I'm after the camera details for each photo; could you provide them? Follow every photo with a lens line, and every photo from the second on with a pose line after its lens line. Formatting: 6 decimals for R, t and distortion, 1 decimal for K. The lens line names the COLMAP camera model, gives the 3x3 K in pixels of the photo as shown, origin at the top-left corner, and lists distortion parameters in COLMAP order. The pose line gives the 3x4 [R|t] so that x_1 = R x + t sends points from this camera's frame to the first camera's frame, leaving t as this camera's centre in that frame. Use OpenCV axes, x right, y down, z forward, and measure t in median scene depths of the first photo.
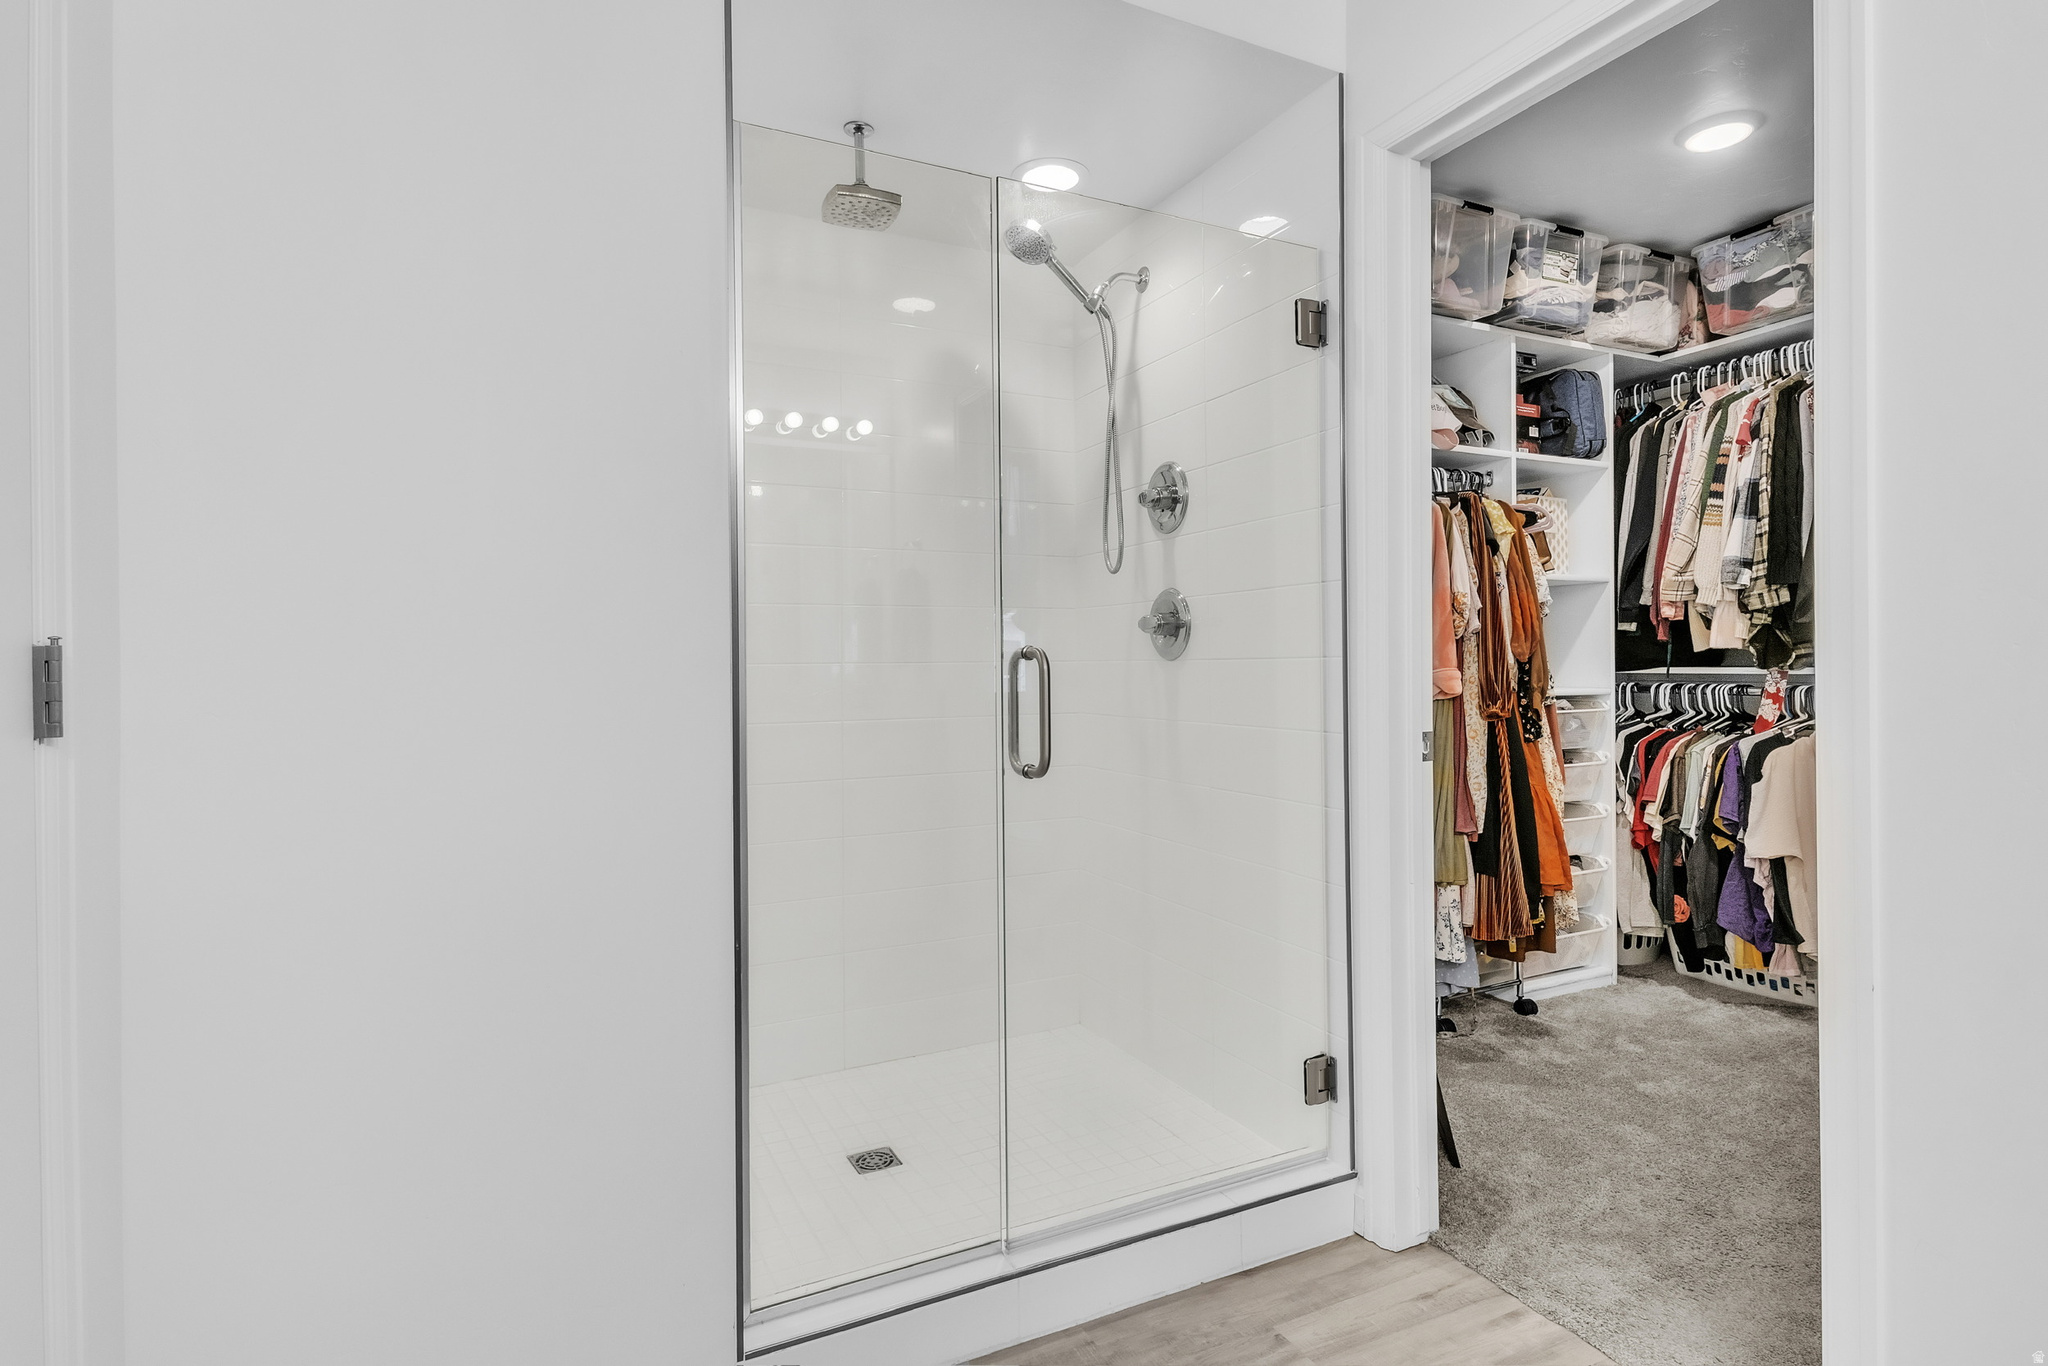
lens RADIAL K [[1047.7, 0, 1031.4], [0, 1047.7, 674.7], [0, 0, 1]] dist [0.012704, -0.000218]
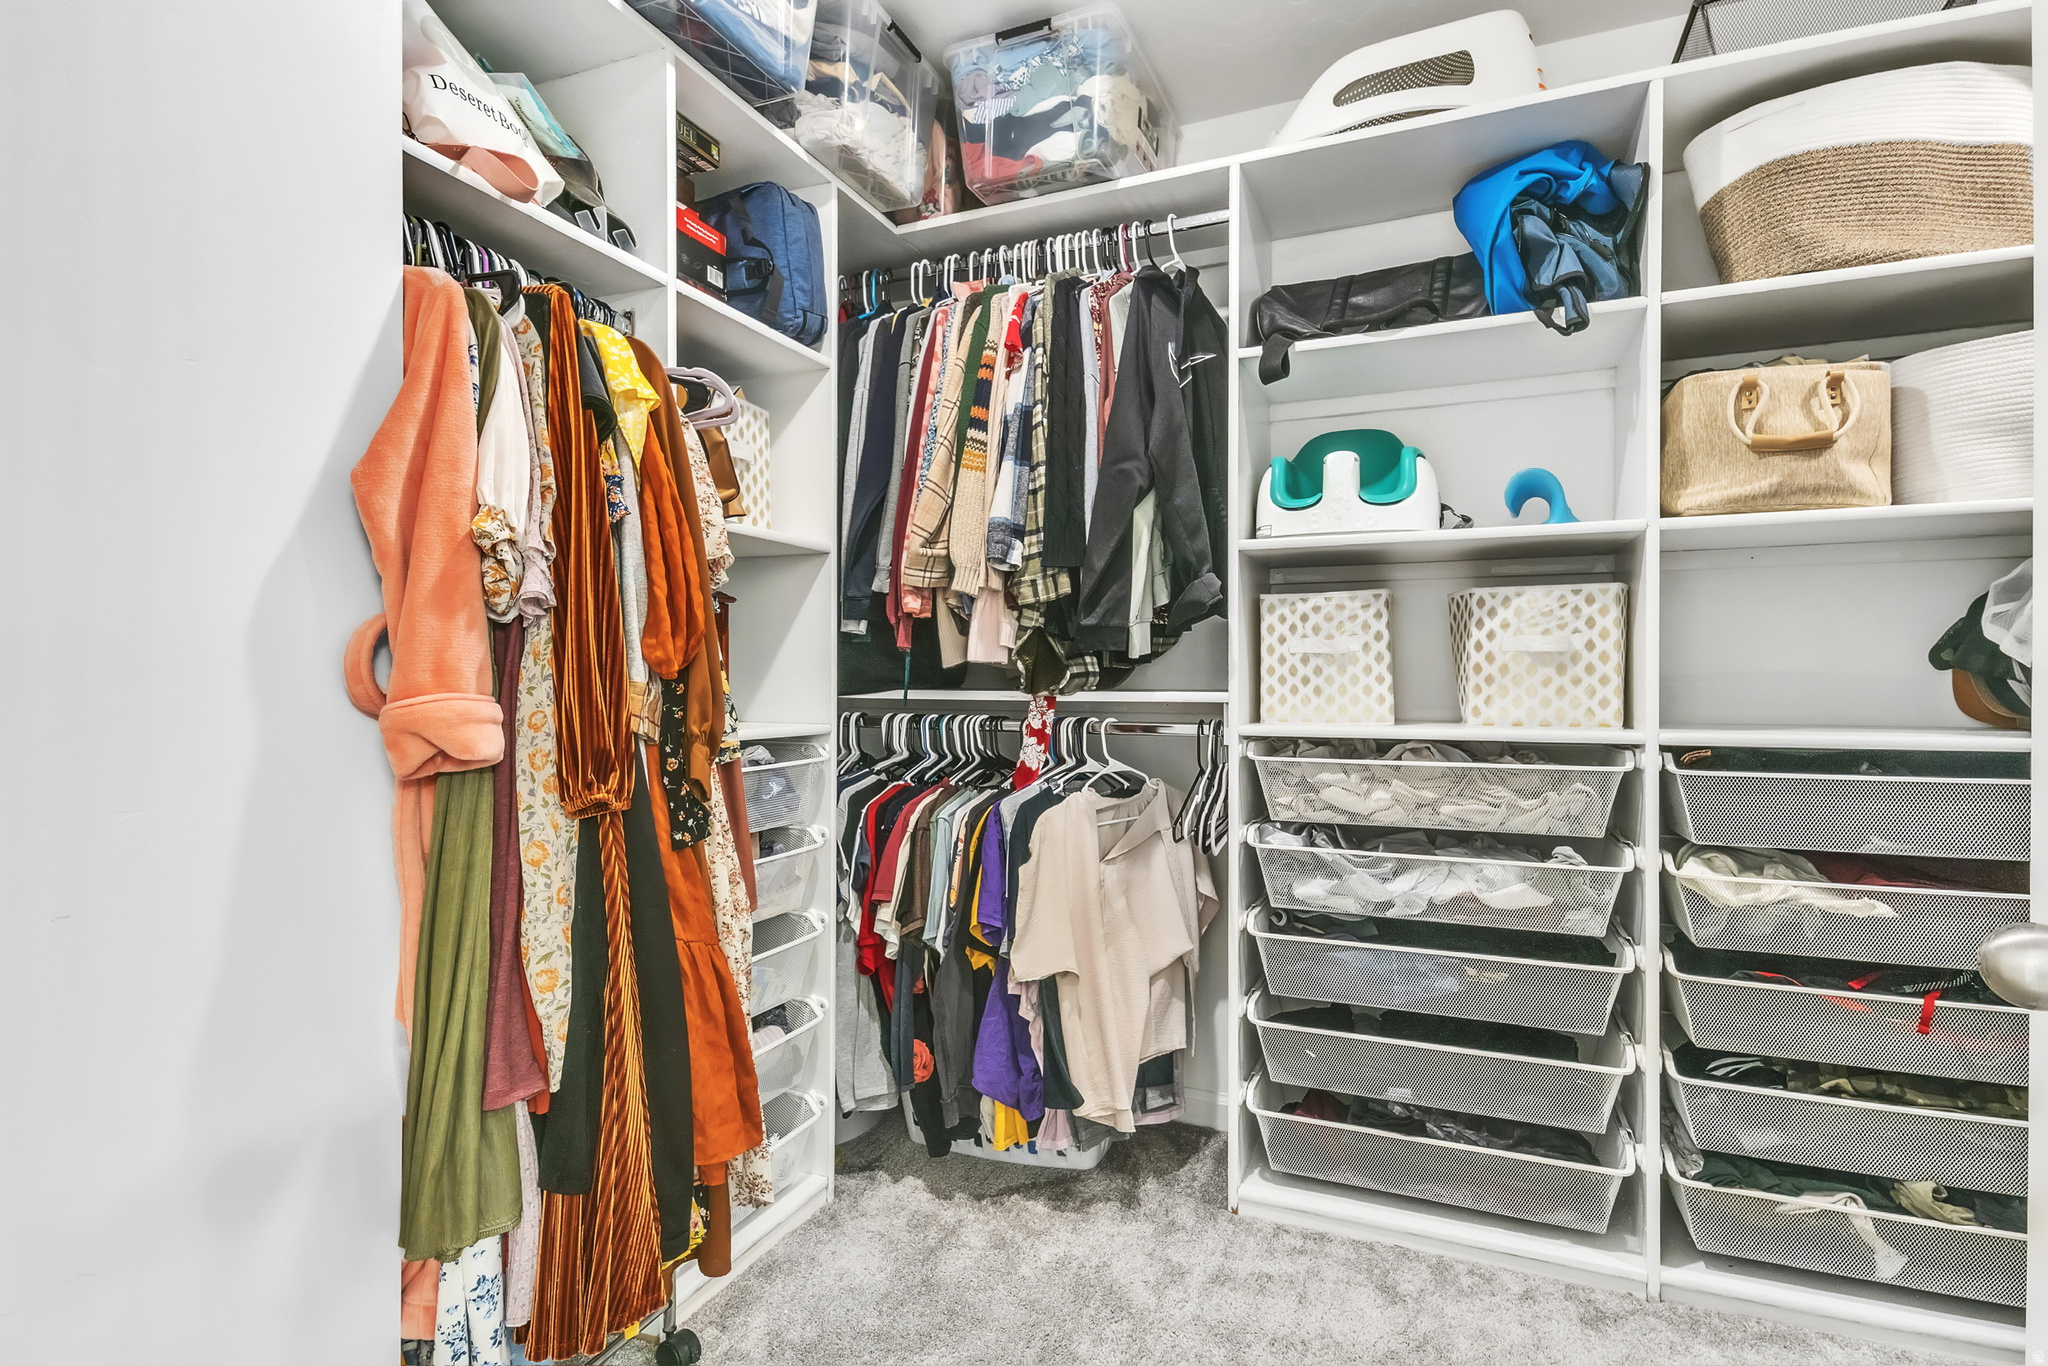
lens RADIAL K [[1047.7, 0, 1031.4], [0, 1047.7, 674.7], [0, 0, 1]] dist [0.012704, -0.000218]
pose [[0.763903, 0.015228, 0.645152, 0.255412], [-0.004843, 0.999829, -0.017865, -0.005828], [-0.645313, 0.010522, 0.763846, 0.476197]]
